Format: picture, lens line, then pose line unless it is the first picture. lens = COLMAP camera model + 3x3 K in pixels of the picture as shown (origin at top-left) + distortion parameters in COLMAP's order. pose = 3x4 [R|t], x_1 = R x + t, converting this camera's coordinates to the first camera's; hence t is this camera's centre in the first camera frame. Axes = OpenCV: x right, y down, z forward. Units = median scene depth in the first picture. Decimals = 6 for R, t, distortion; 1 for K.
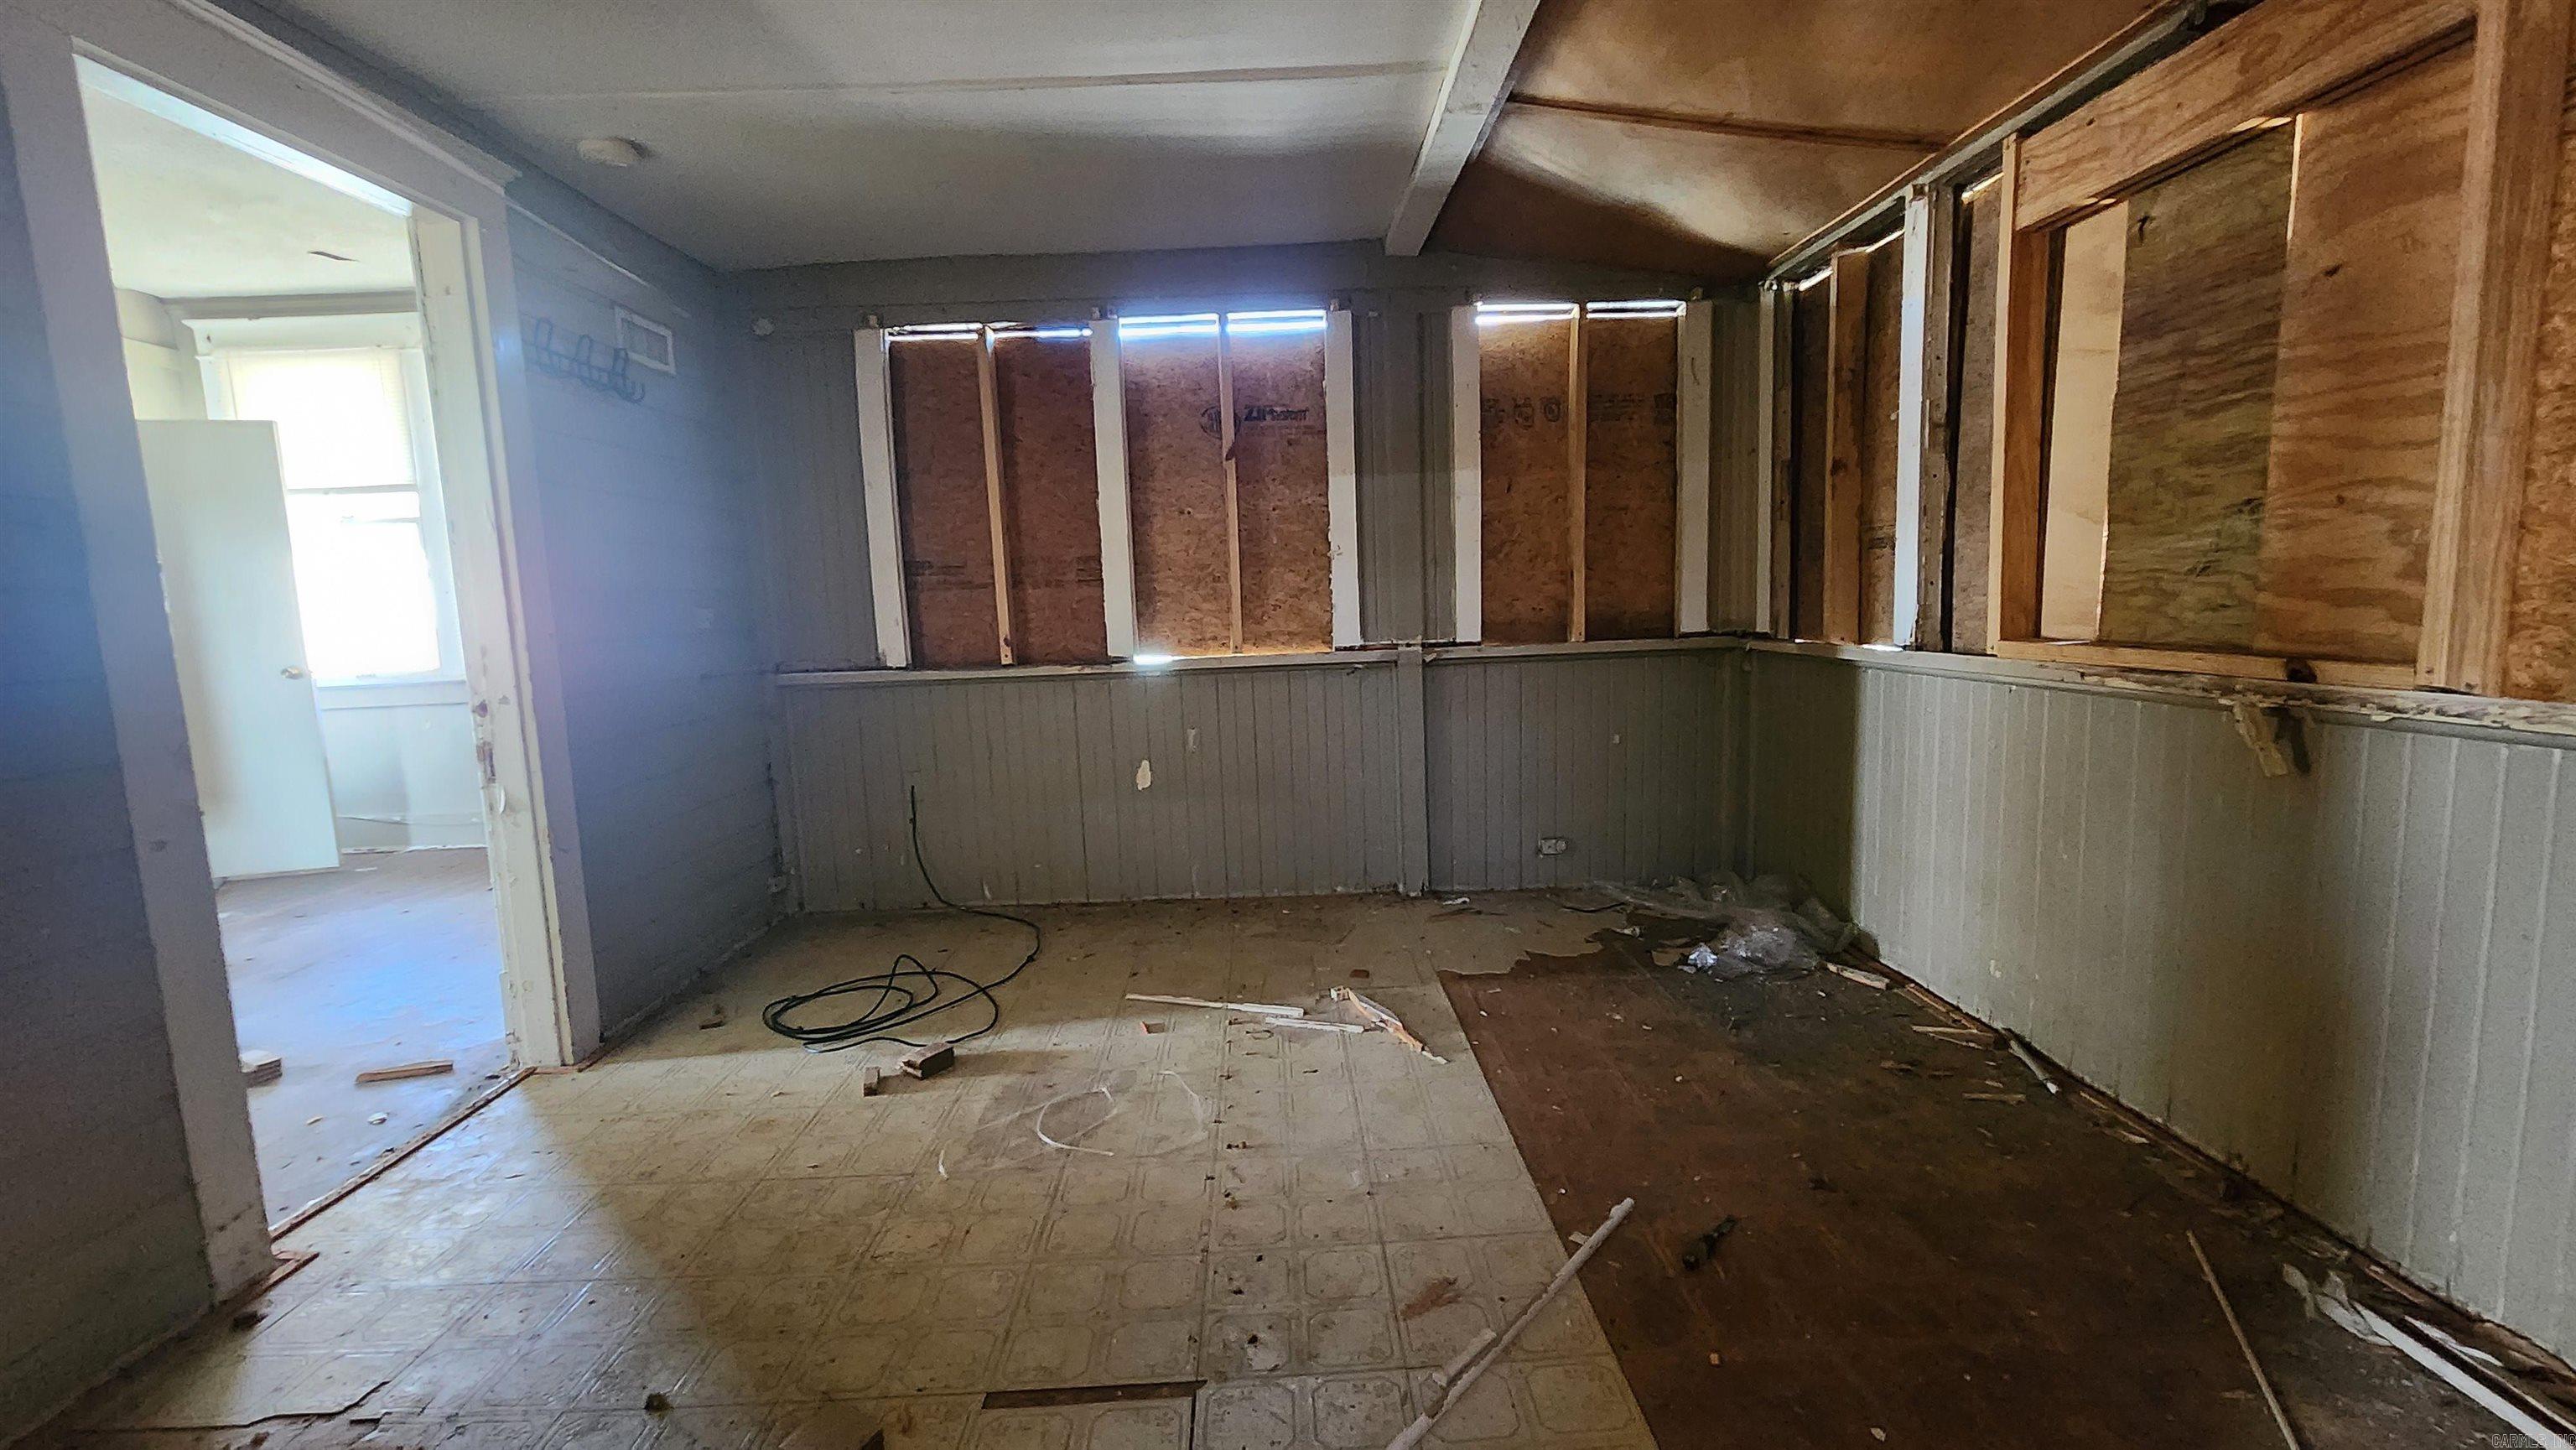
lens RADIAL K [[1059.4, 0, 1284.2], [0, 1059.4, 720.0], [0, 0, 1]] dist [0.000173, -0.000605]
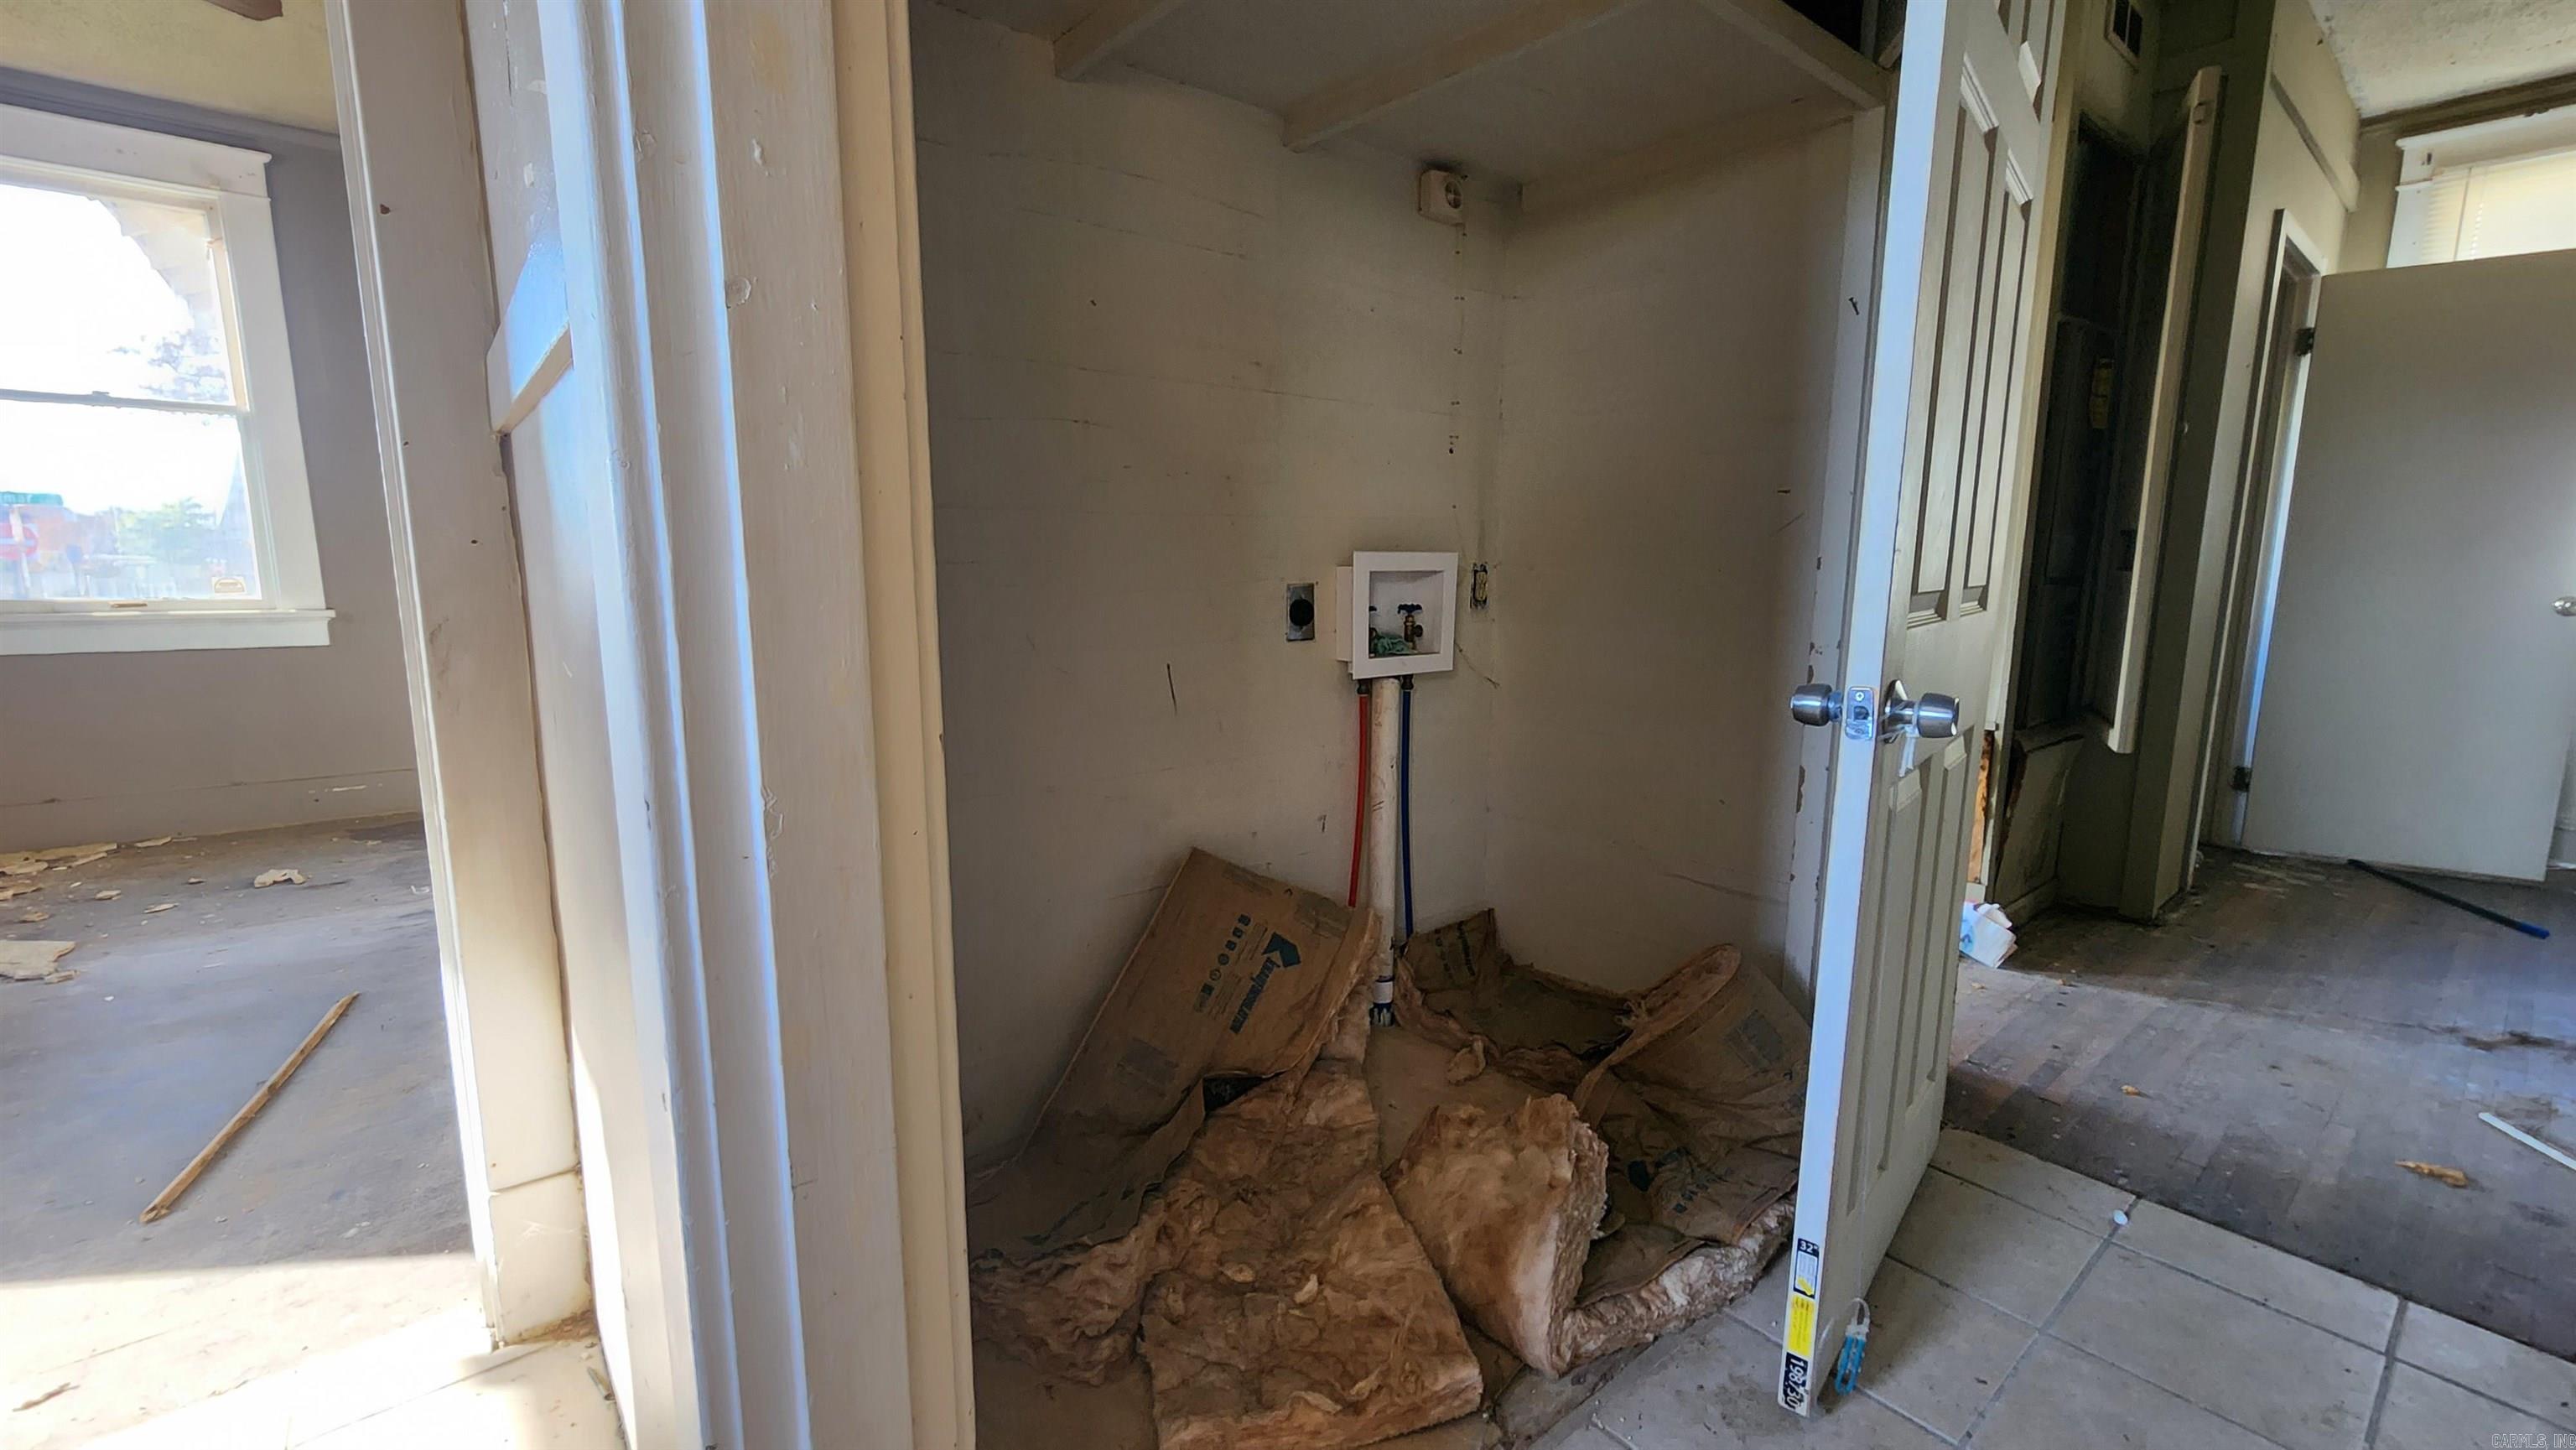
lens RADIAL K [[1059.4, 0, 1276.3], [0, 1059.4, 726.4], [0, 0, 1]] dist [0.000173, -0.000605]
pose [[0.614546, 0.161380, -0.772198, -1.135840], [-0.114712, 0.986729, 0.114922, 0.065872], [0.780496, 0.017956, 0.624902, -0.151961]]
